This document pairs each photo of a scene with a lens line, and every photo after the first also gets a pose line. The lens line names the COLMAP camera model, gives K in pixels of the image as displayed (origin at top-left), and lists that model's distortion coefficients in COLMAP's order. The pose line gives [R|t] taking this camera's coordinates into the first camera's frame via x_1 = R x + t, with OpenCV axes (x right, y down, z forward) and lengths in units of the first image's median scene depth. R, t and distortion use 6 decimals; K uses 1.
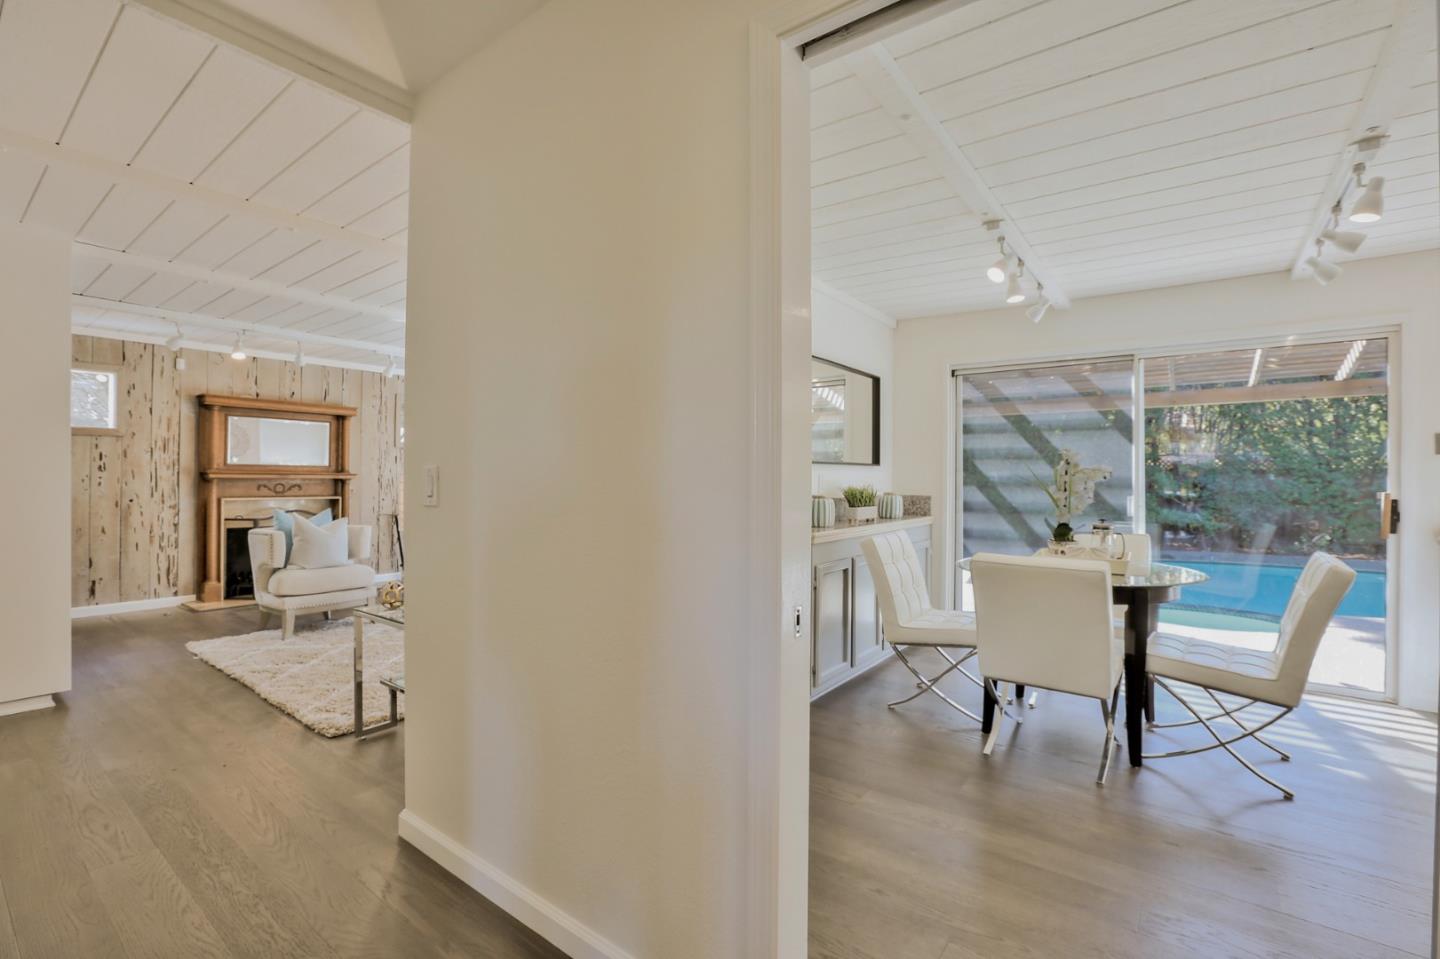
lens RADIAL K [[649.2, 0, 724.2], [0, 649.2, 478.3], [0, 0, 1]] dist [-0.032526, 0.003476]
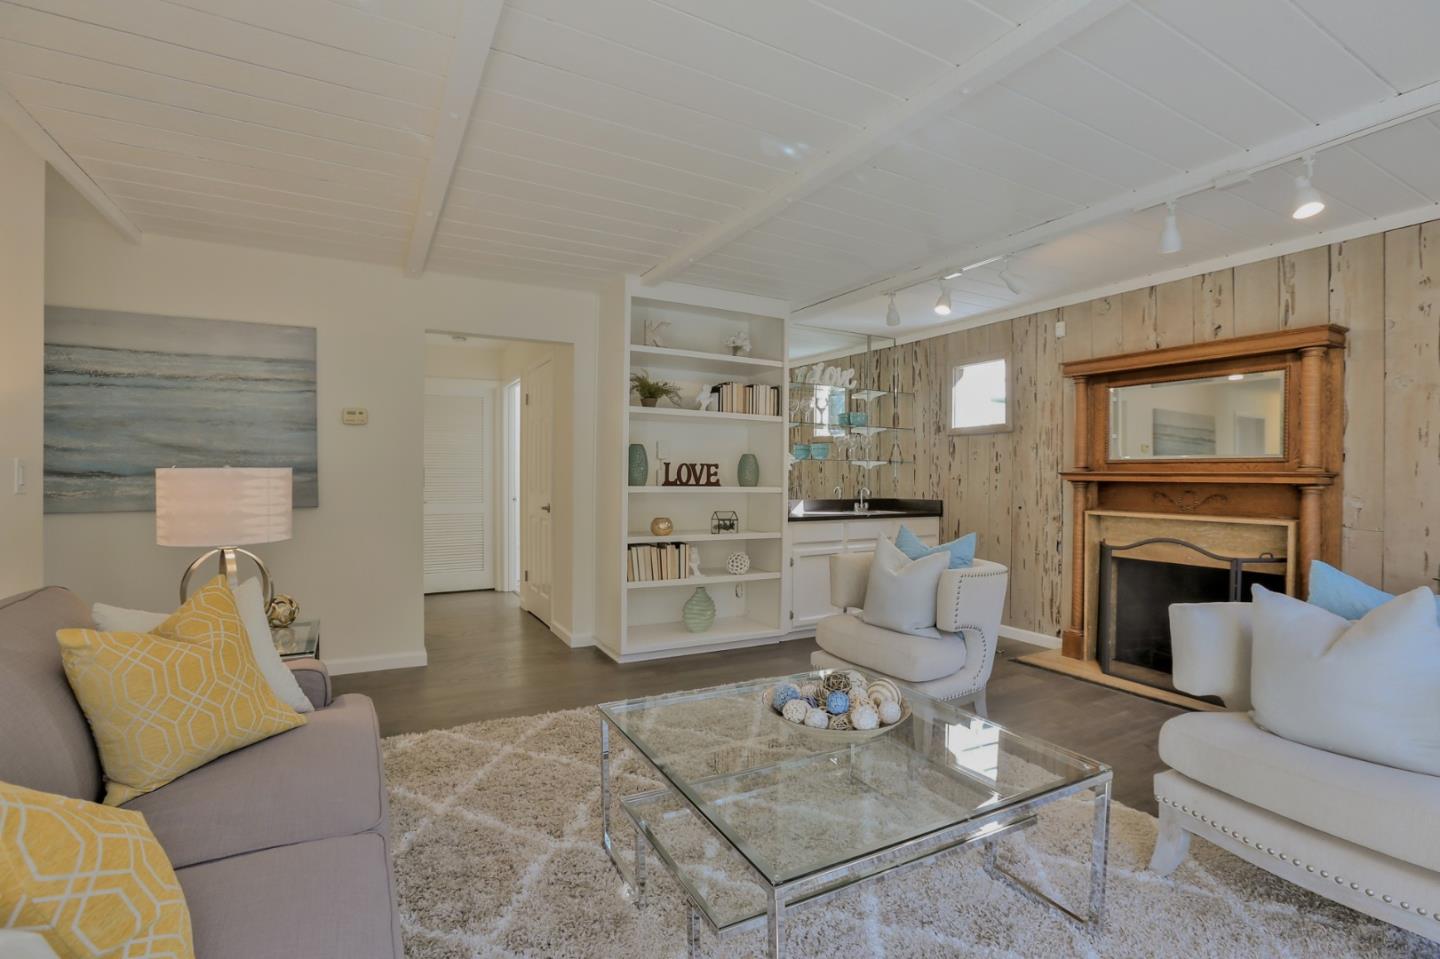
lens RADIAL K [[649.2, 0, 713.3], [0, 649.2, 478.9], [0, 0, 1]] dist [-0.032526, 0.003476]
pose [[-0.419423, -0.001001, -0.907791, 0.004986], [-0.004513, 0.999989, 0.000983, -0.001946], [0.907780, 0.004509, -0.419423, 0.957529]]
